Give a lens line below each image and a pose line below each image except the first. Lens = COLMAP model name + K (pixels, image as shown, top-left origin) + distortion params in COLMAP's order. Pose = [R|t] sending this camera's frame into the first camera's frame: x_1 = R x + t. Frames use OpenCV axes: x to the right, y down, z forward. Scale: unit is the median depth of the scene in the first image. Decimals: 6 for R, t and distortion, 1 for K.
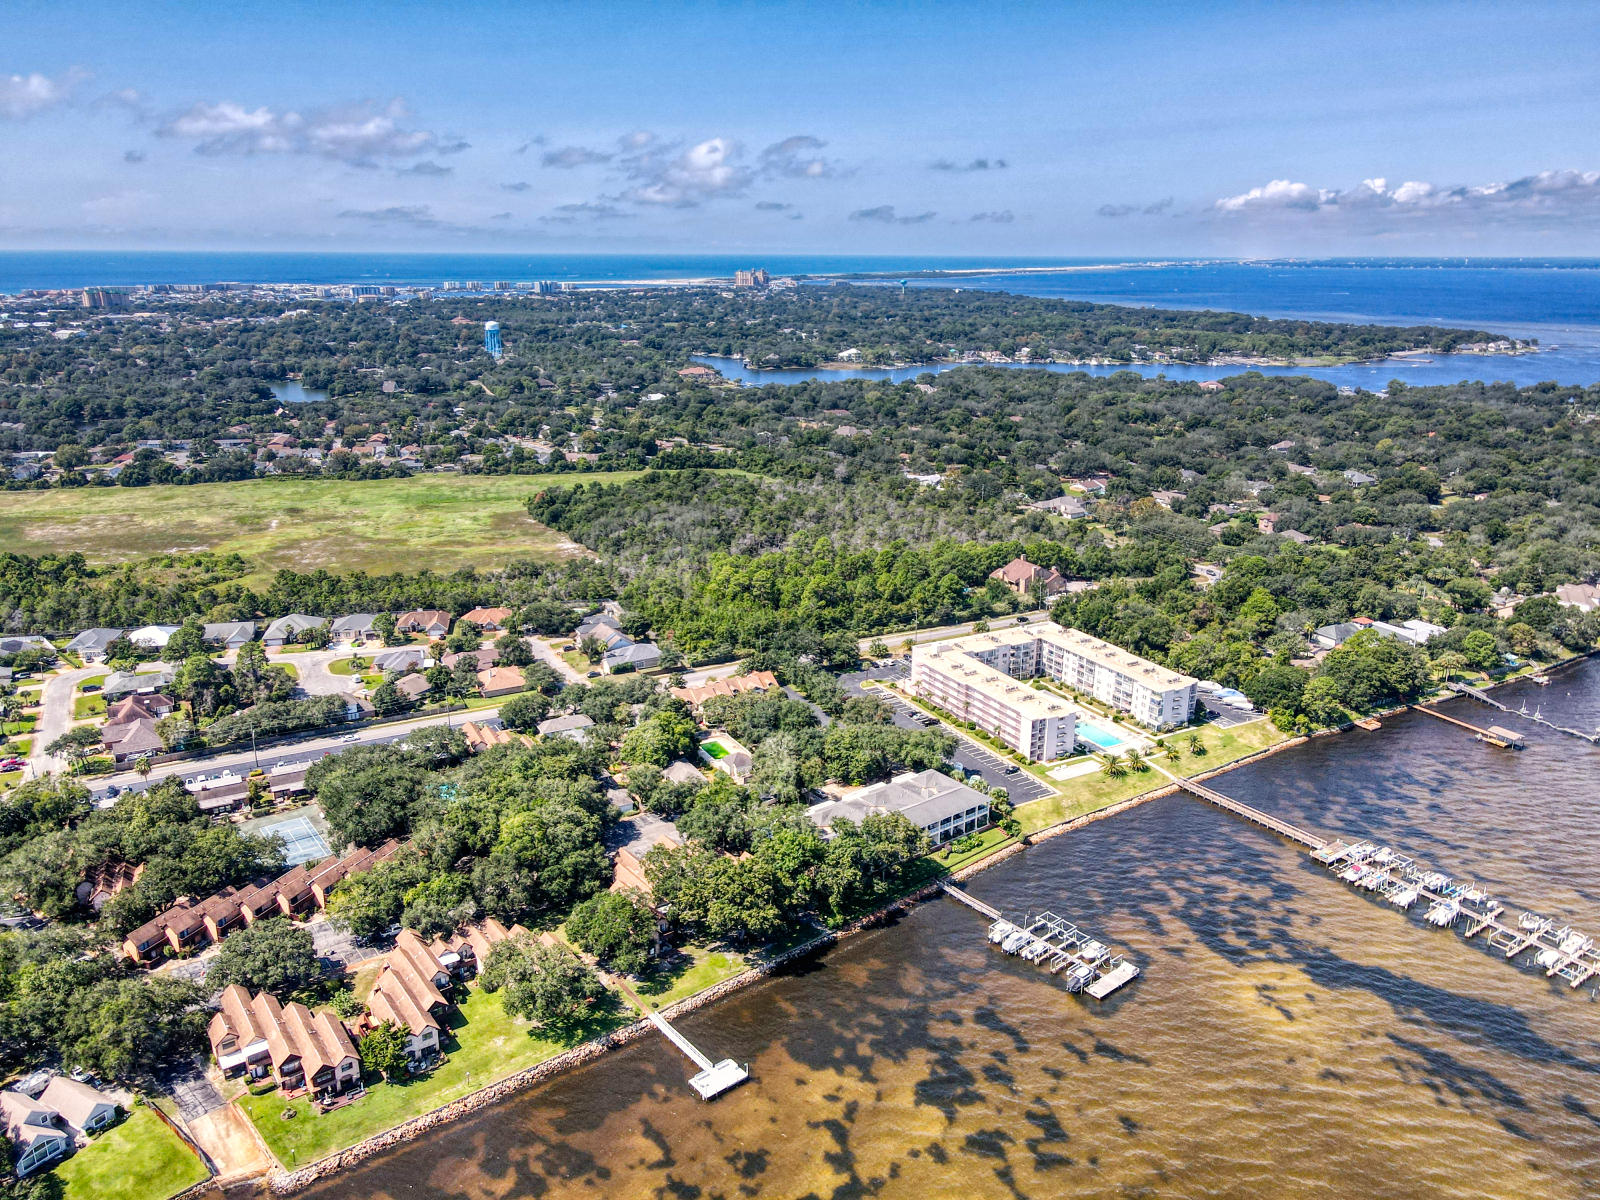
lens RADIAL K [[1159.8, 0, 811.6], [0, 1159.8, 597.1], [0, 0, 1]] dist [0.003787, 0.000927]
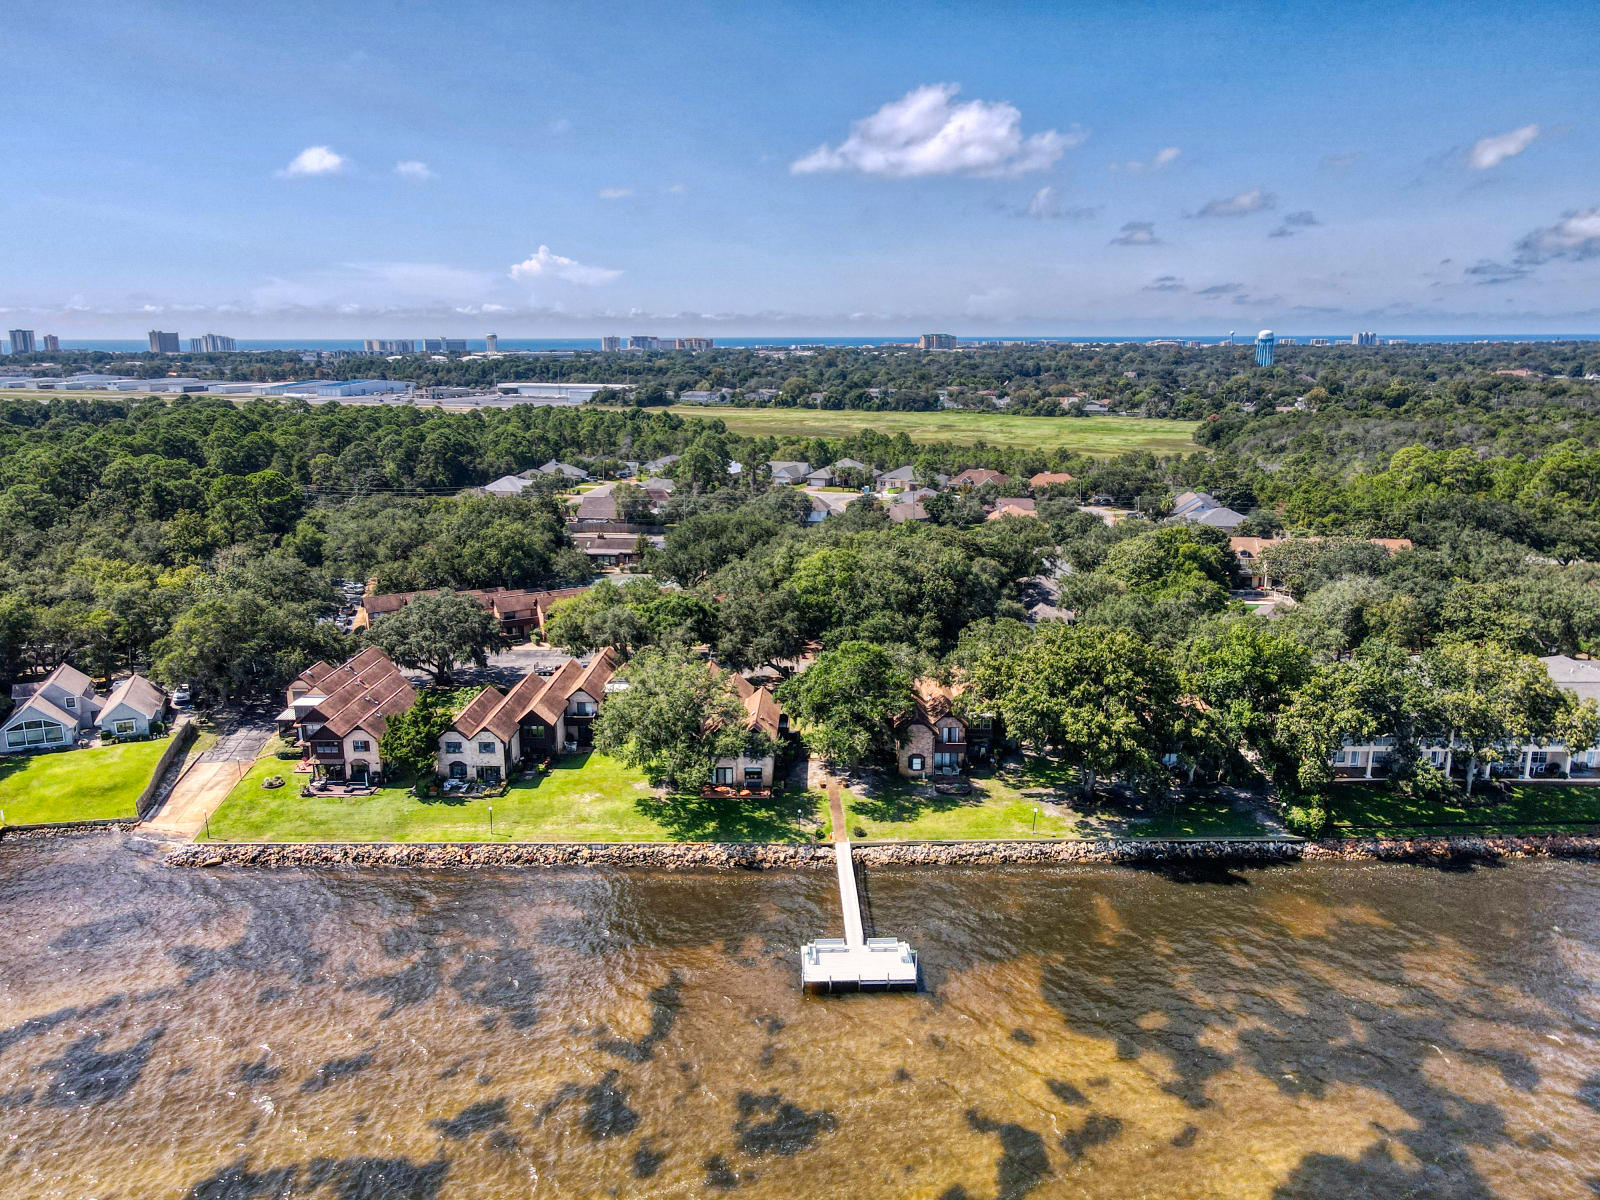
lens RADIAL K [[1159.8, 0, 811.6], [0, 1159.8, 597.1], [0, 0, 1]] dist [0.003787, 0.000927]
pose [[0.787092, 0.122323, -0.604585, 0.156991], [-0.162040, 0.986719, -0.011316, 0.262170], [0.595171, 0.106874, 0.796461, 0.567908]]
